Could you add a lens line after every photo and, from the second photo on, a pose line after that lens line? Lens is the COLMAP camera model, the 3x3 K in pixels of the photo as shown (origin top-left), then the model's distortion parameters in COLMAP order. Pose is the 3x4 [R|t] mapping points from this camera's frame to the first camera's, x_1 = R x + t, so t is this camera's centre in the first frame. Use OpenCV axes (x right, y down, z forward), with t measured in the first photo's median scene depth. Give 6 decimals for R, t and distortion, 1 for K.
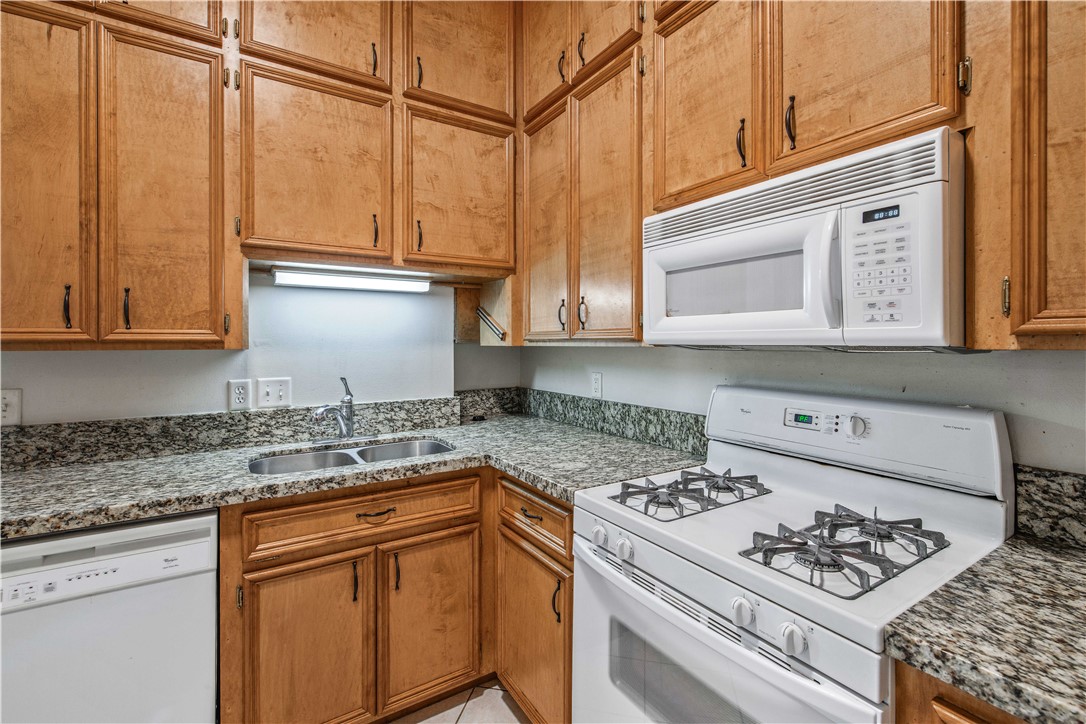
lens RADIAL K [[479.0, 0, 544.8], [0, 479.0, 332.2], [0, 0, 1]] dist [0.002263, -0.000133]
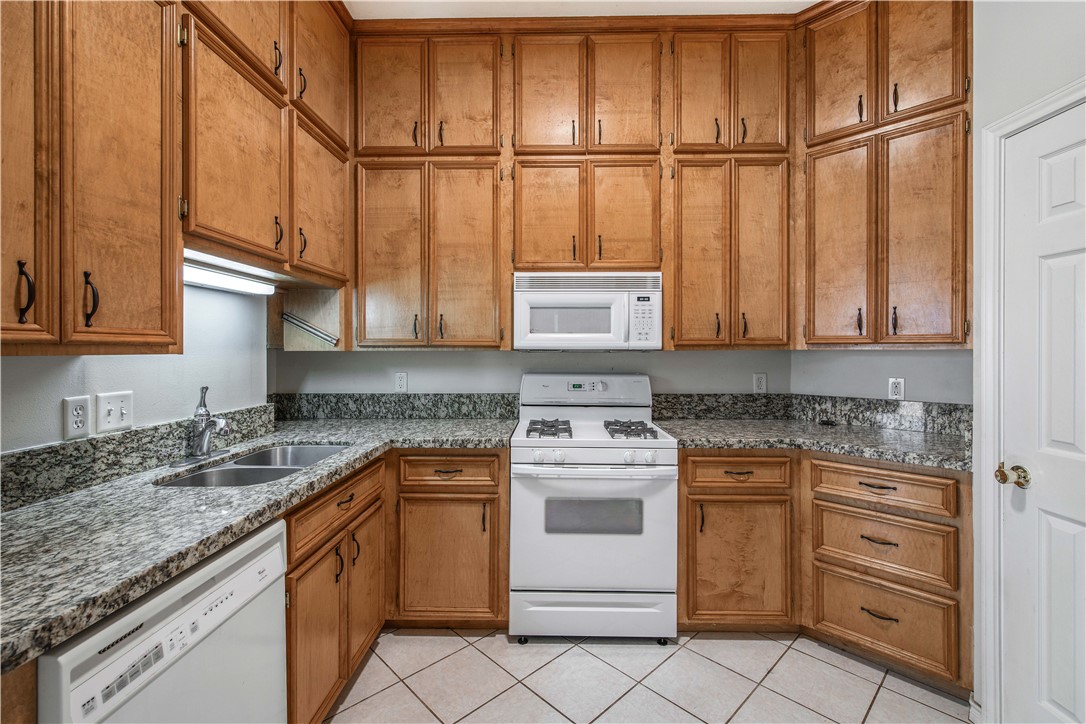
lens RADIAL K [[479.0, 0, 544.8], [0, 479.0, 332.2], [0, 0, 1]] dist [0.002263, -0.000133]
pose [[0.556286, 0.031947, 0.830376, -0.968860], [-0.018926, 0.999489, -0.025774, 0.006720], [-0.830775, -0.001378, 0.556606, -0.004882]]
